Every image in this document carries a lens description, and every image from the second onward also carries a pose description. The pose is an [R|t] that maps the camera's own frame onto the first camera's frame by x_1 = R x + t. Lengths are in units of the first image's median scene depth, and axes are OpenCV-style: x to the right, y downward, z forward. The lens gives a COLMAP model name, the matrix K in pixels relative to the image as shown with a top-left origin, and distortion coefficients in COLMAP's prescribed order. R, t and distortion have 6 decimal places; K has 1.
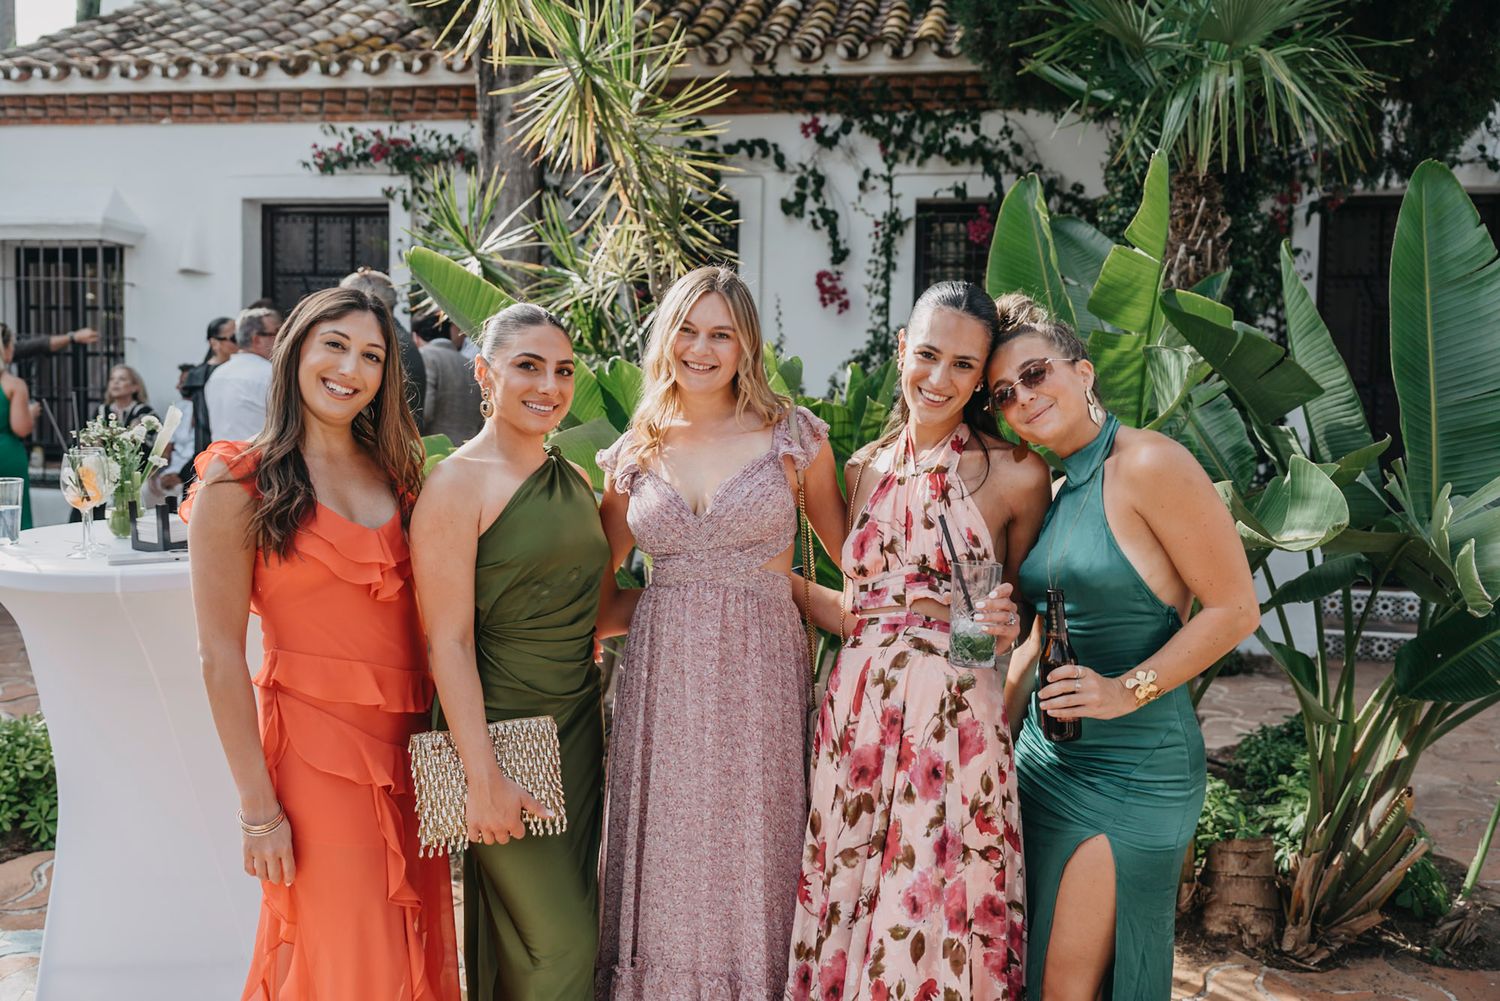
lens RADIAL K [[1361.2, 0, 790.0], [0, 1361.2, 535.1], [0, 0, 1]] dist [0.005227, -0.002146]
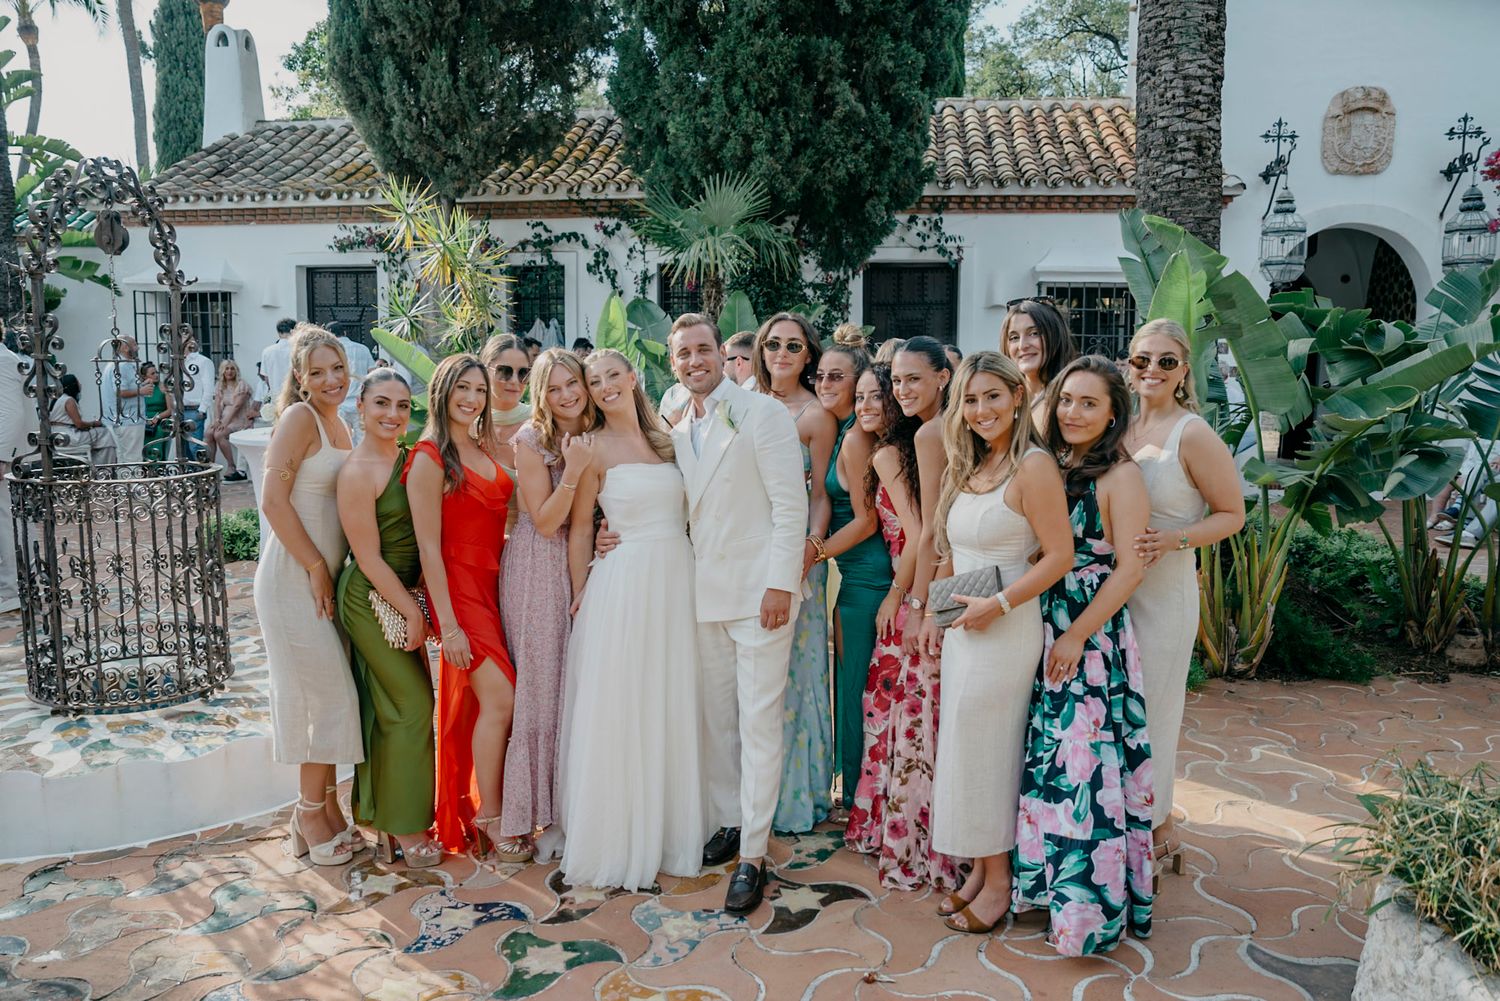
lens RADIAL K [[1075.5, 0, 708.9], [0, 1075.5, 473.2], [0, 0, 1]] dist [-0.001811, 0.003937]
pose [[0.999842, -0.017333, -0.003859, 0.161292], [0.017385, 0.999754, 0.013781, 0.021244], [0.003620, -0.013846, 0.999898, -0.469975]]
